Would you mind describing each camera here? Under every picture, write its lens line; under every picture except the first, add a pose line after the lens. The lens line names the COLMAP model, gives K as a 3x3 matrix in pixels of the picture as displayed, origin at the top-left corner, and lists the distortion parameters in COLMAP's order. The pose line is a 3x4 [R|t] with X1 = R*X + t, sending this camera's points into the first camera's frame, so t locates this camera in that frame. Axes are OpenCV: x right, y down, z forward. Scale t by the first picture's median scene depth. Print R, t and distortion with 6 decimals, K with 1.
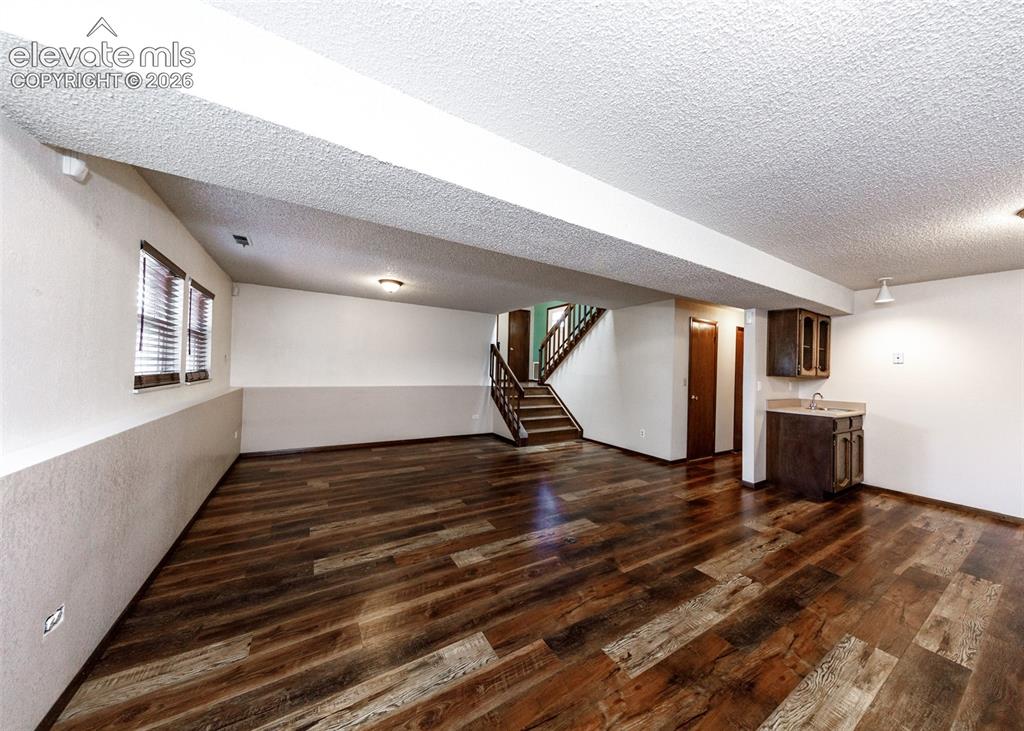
lens RADIAL K [[348.4, 0, 521.6], [0, 348.4, 355.4], [0, 0, 1]] dist [0.006183, -0.000668]
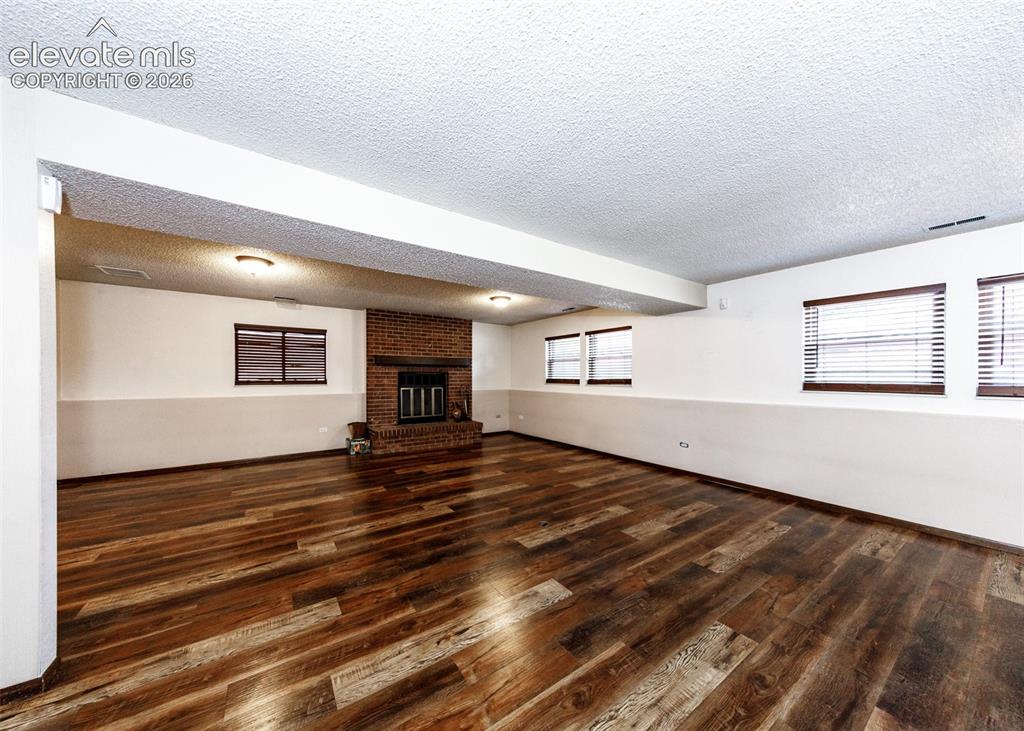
lens RADIAL K [[348.4, 0, 495.7], [0, 348.4, 375.4], [0, 0, 1]] dist [0.006183, -0.000668]
pose [[-0.999141, -0.031287, -0.027177, 0.324061], [-0.030248, 0.998827, -0.037818, 0.101577], [0.028328, -0.036963, -0.998915, 2.017165]]
